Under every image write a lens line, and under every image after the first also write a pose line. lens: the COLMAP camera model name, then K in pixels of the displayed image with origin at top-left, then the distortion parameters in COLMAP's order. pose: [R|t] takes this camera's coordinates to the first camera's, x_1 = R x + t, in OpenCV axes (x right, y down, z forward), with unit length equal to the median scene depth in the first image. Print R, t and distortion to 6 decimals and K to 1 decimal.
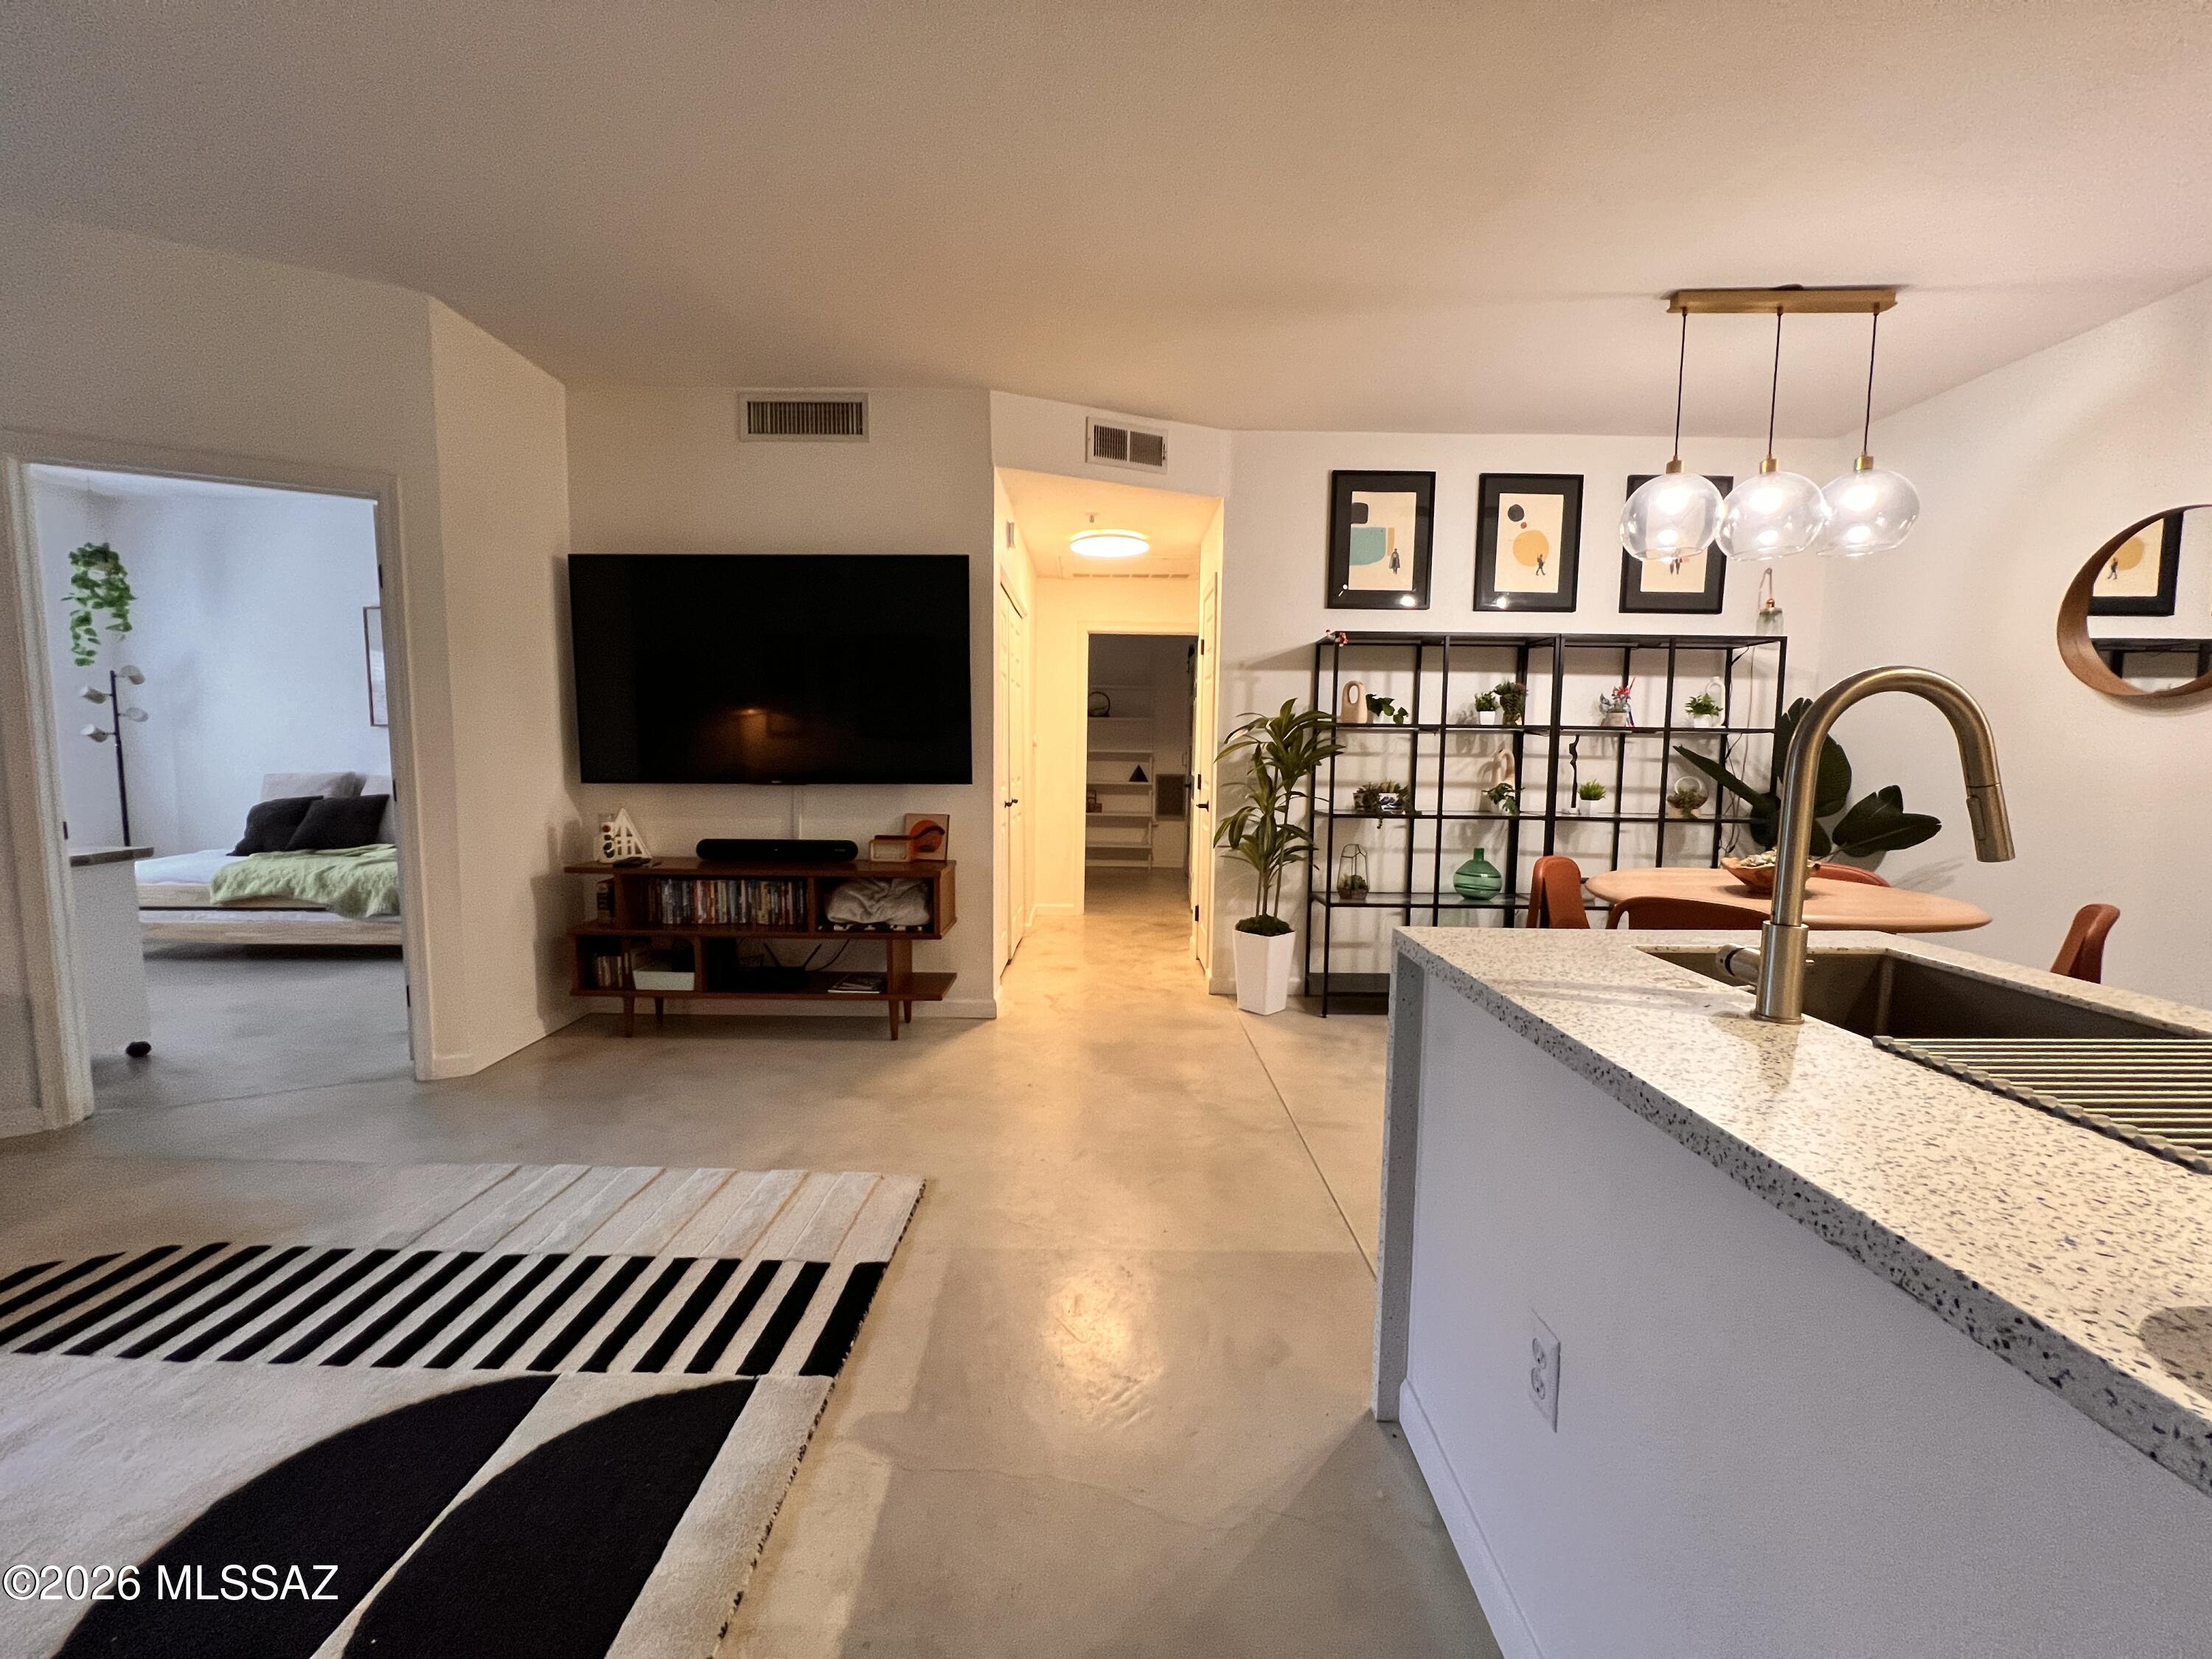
lens RADIAL K [[881.5, 0, 1101.3], [0, 881.5, 825.1], [0, 0, 1]] dist [-0.000961, 0.000282]
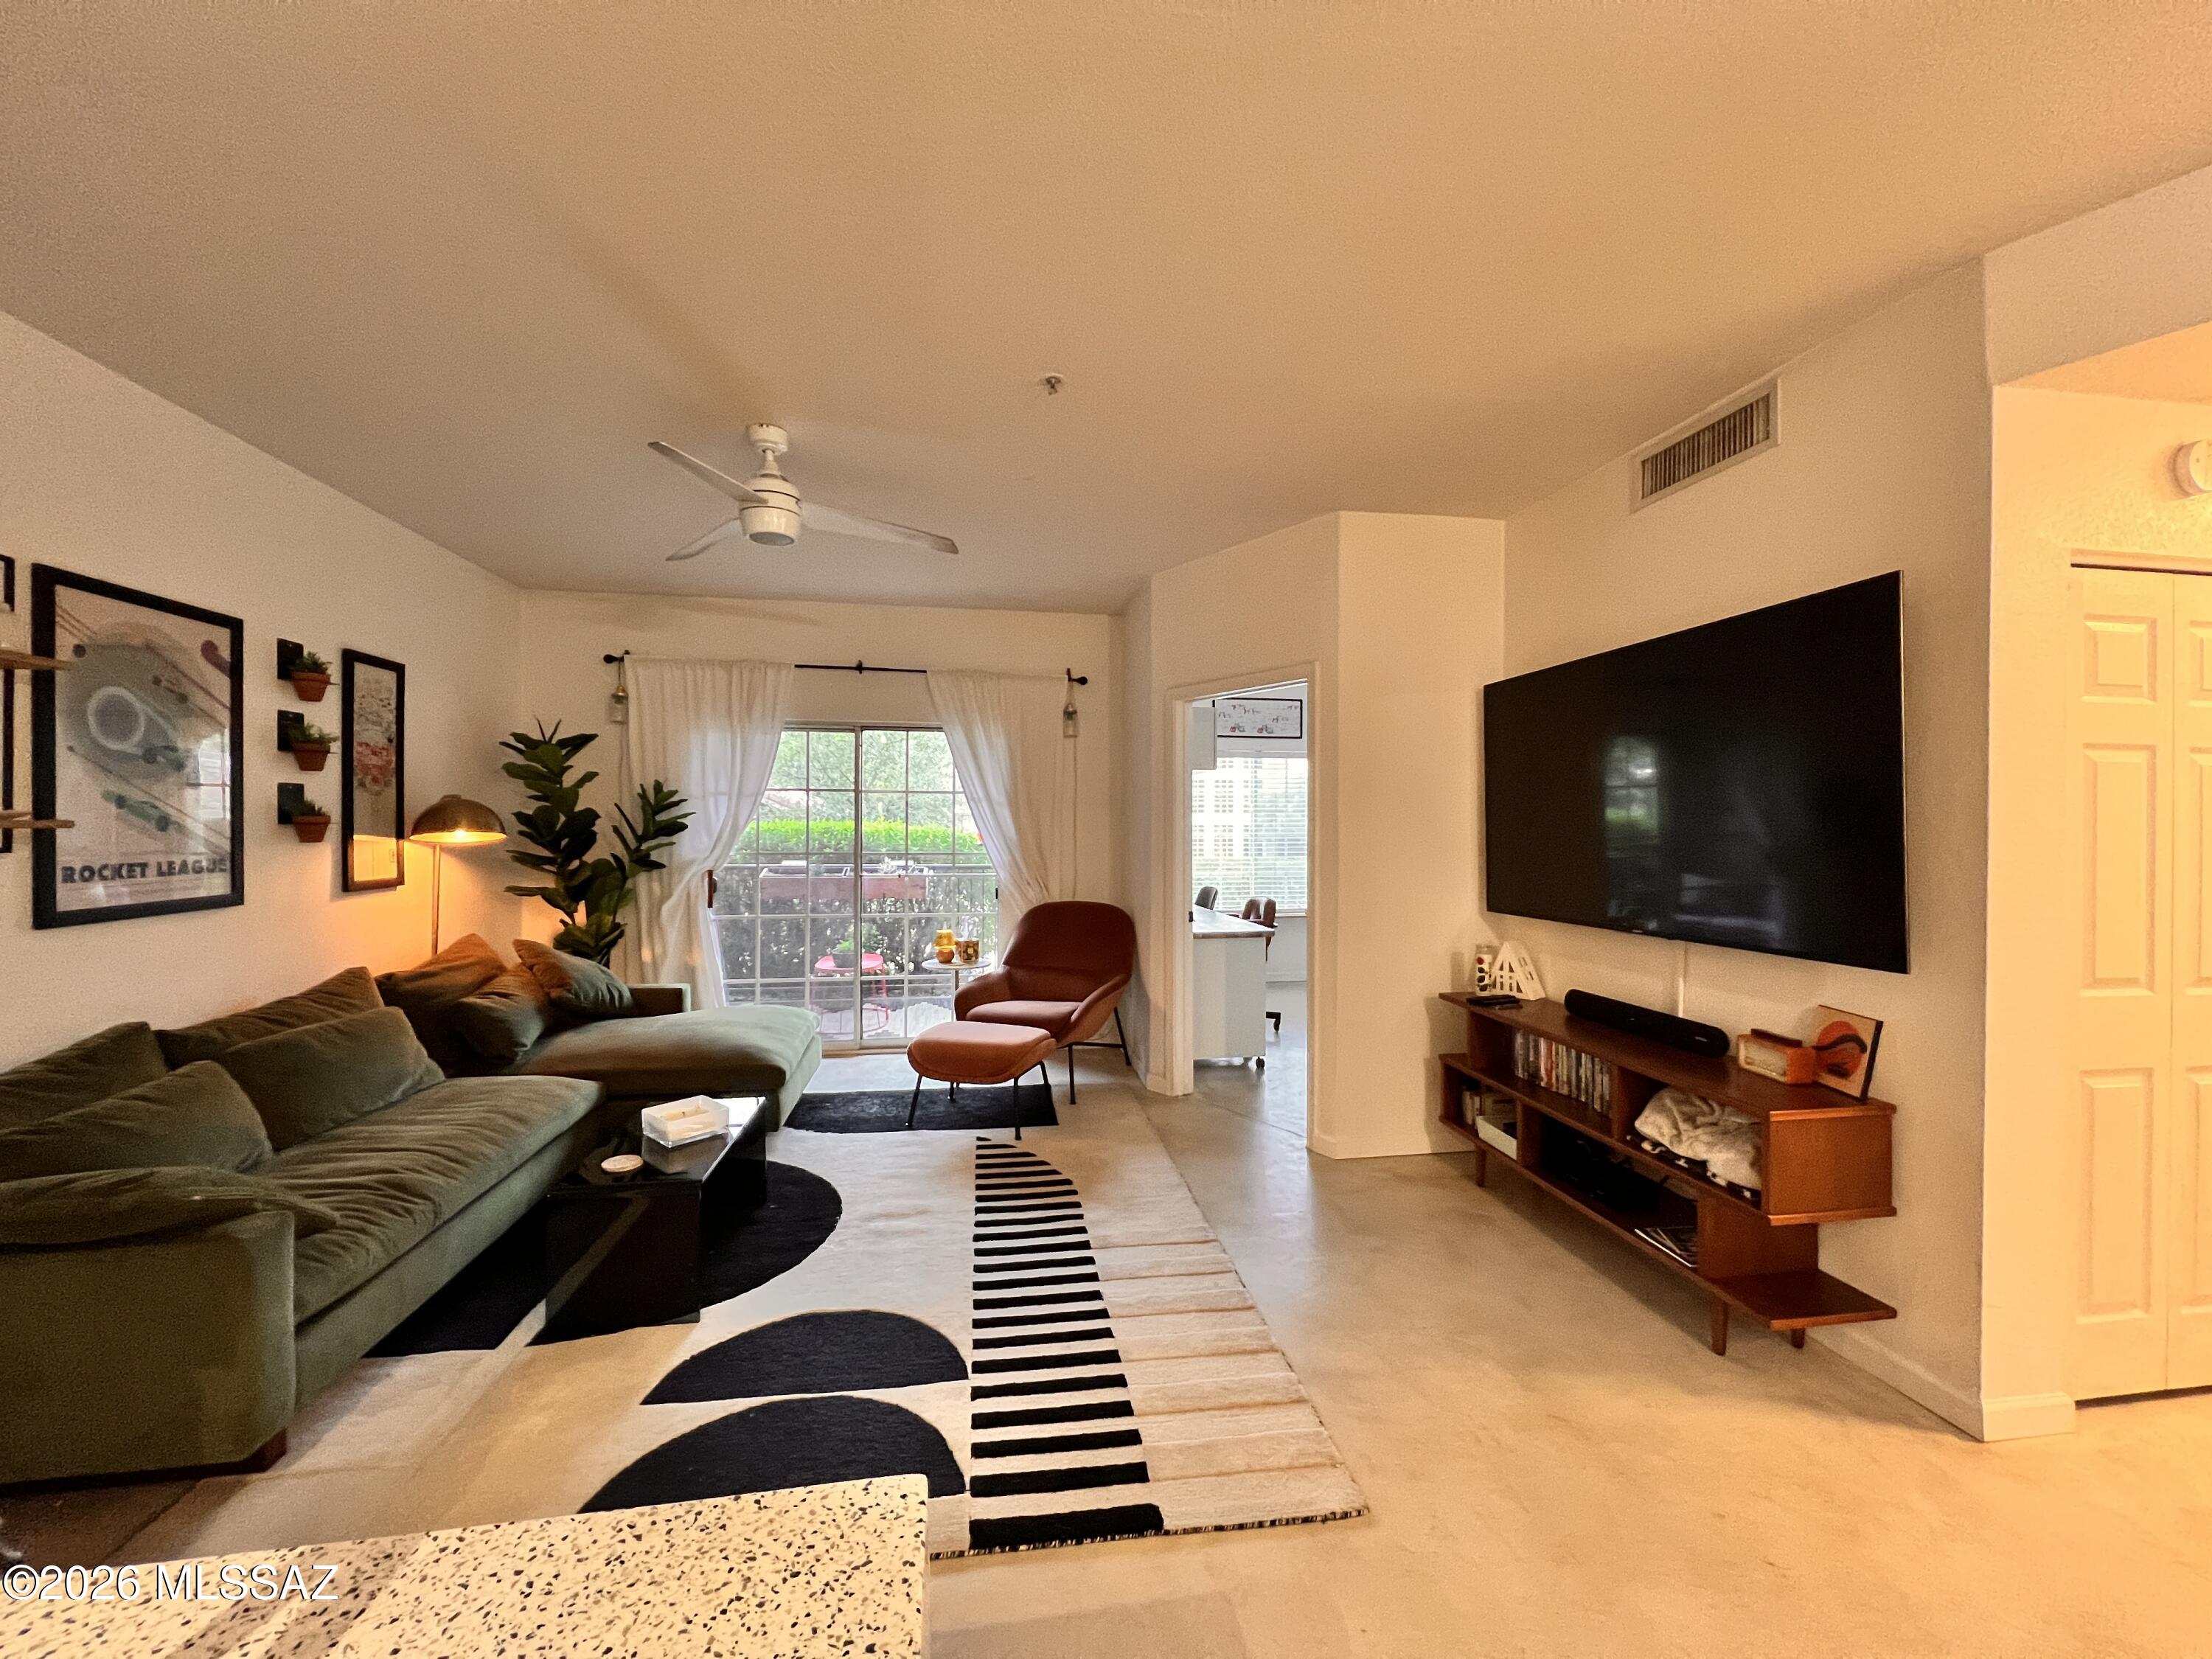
lens RADIAL K [[881.5, 0, 1100.7], [0, 881.5, 825.3], [0, 0, 1]] dist [-0.000961, 0.000282]
pose [[0.157802, -0.009469, -0.987425, 0.311759], [-0.088091, 0.995832, -0.023628, -0.079350], [0.983534, 0.090711, 0.156310, 0.398543]]
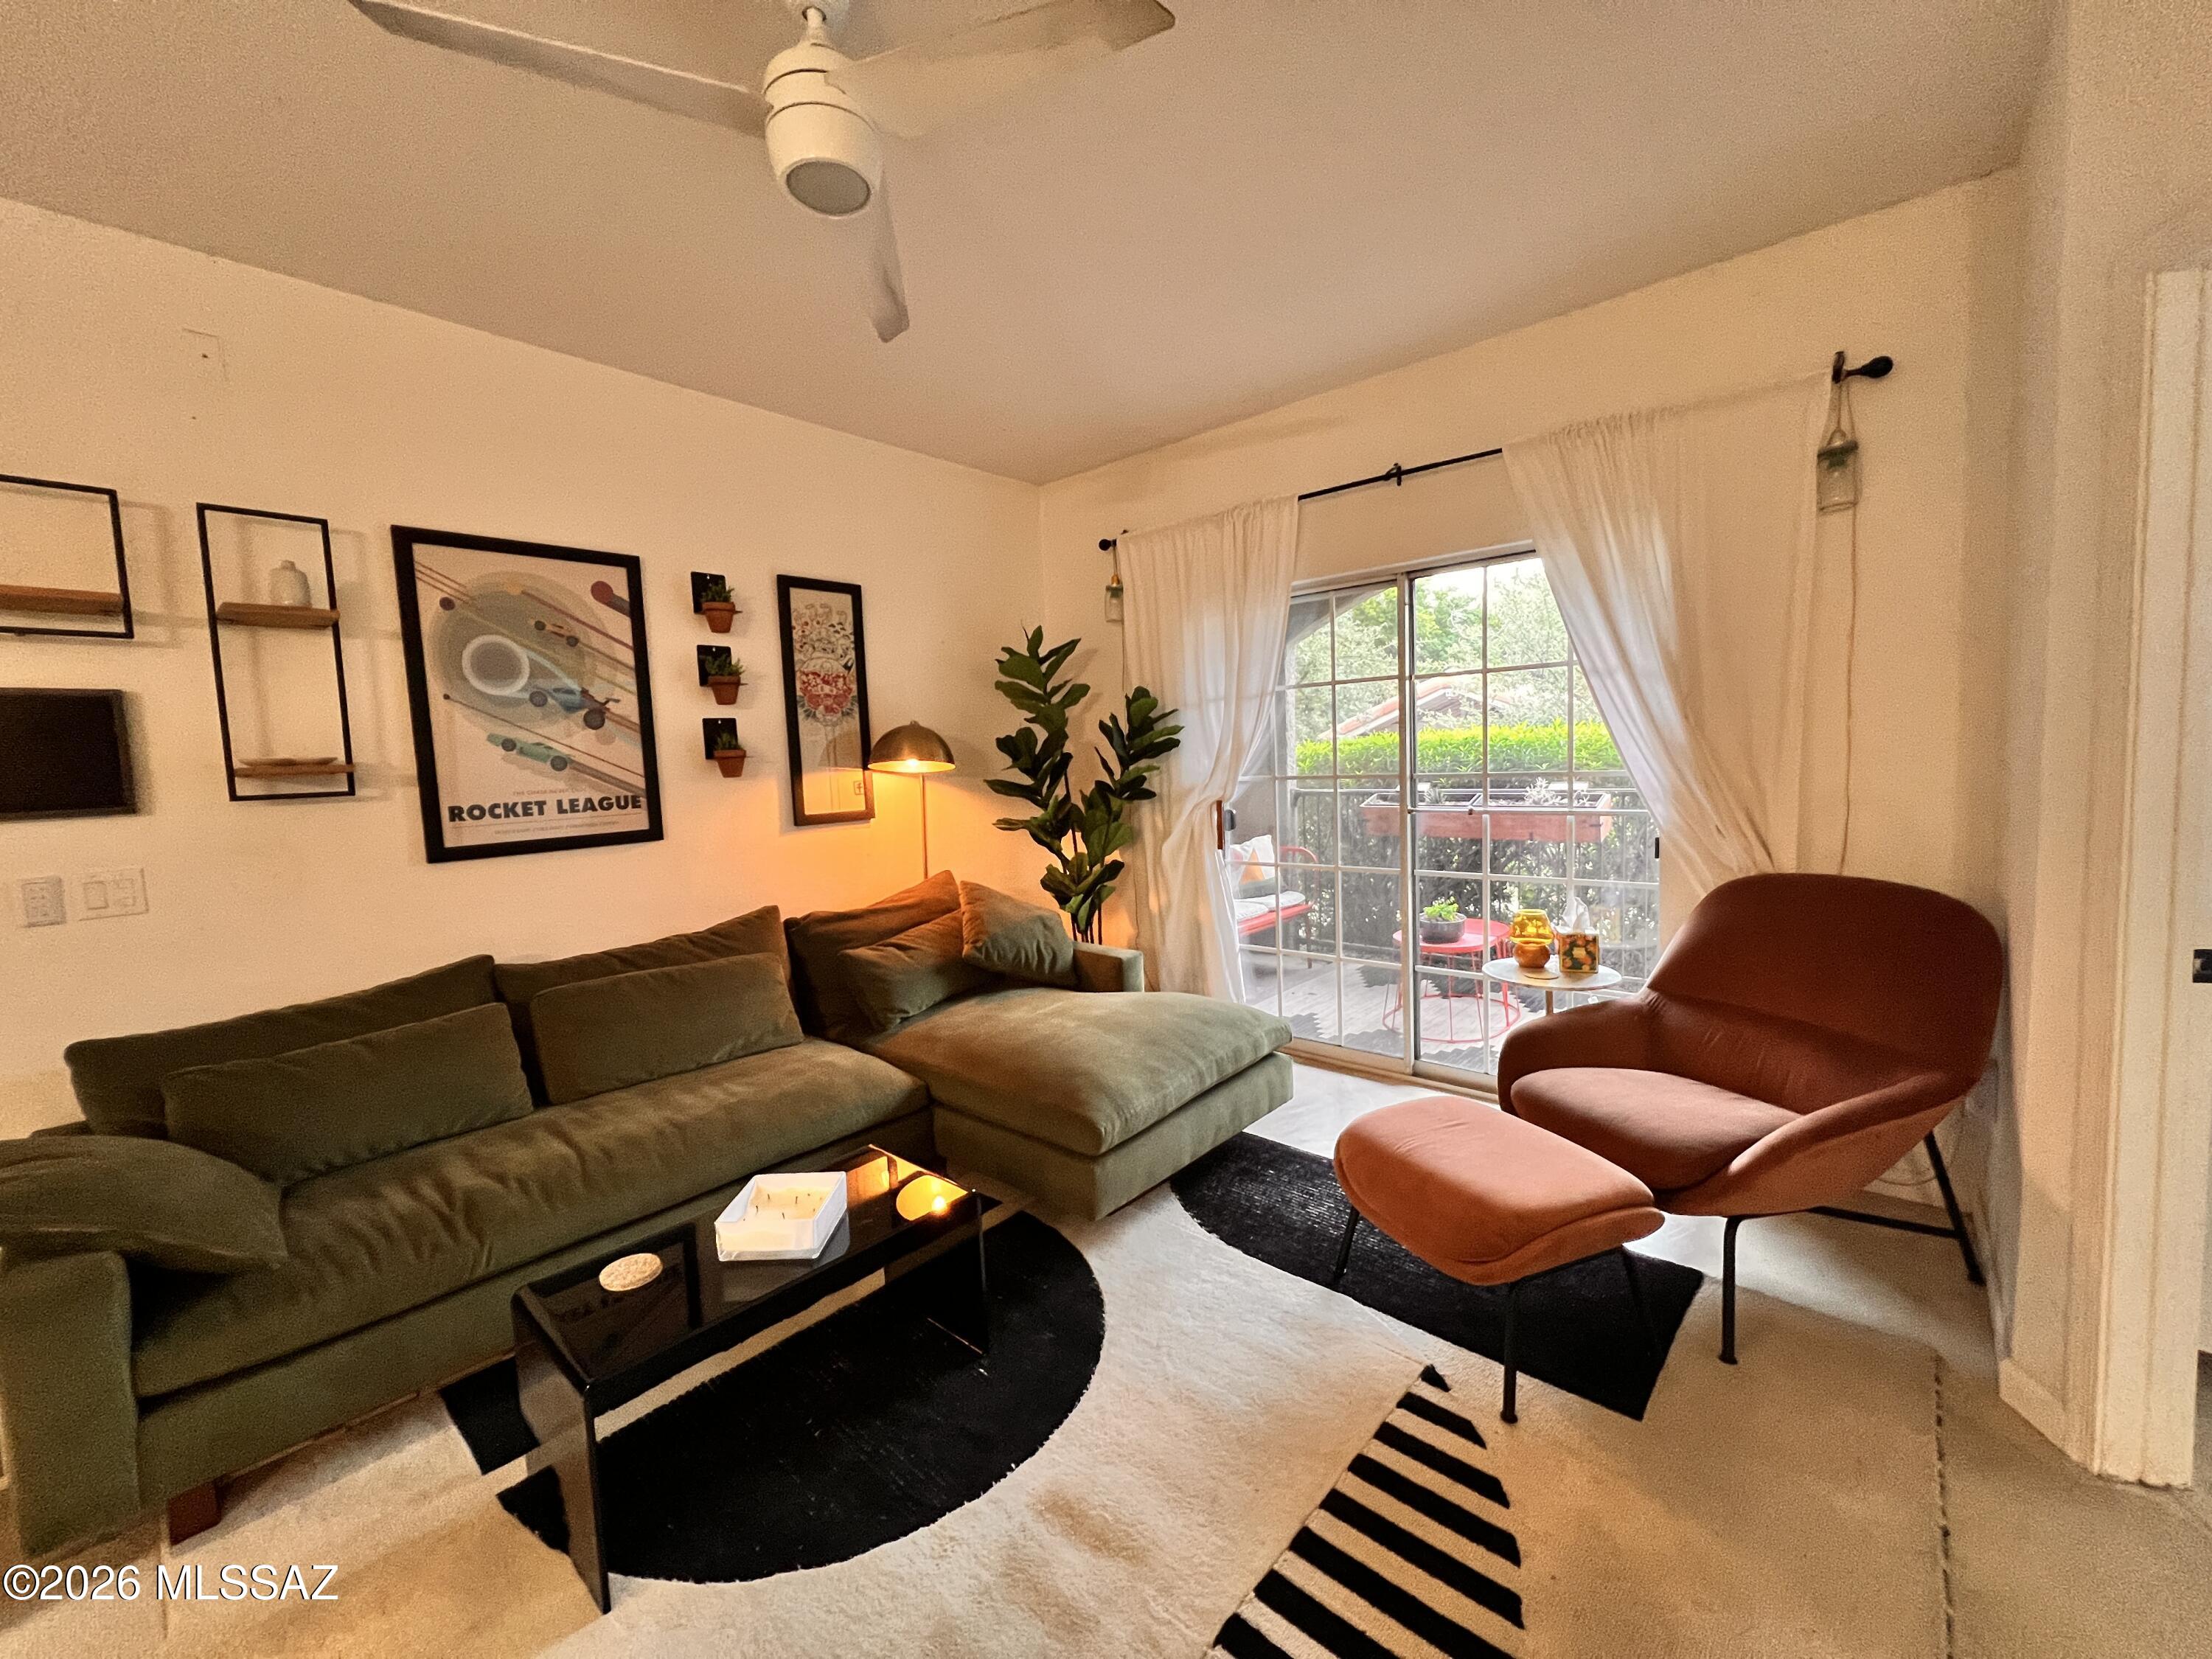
lens RADIAL K [[881.5, 0, 1097.5], [0, 881.5, 827.3], [0, 0, 1]] dist [-0.000961, 0.000282]
pose [[-0.662462, 0.076229, -0.745207, -0.248942], [-0.031524, 0.991091, 0.129404, -0.088094], [0.748432, 0.109217, -0.654157, 0.598814]]
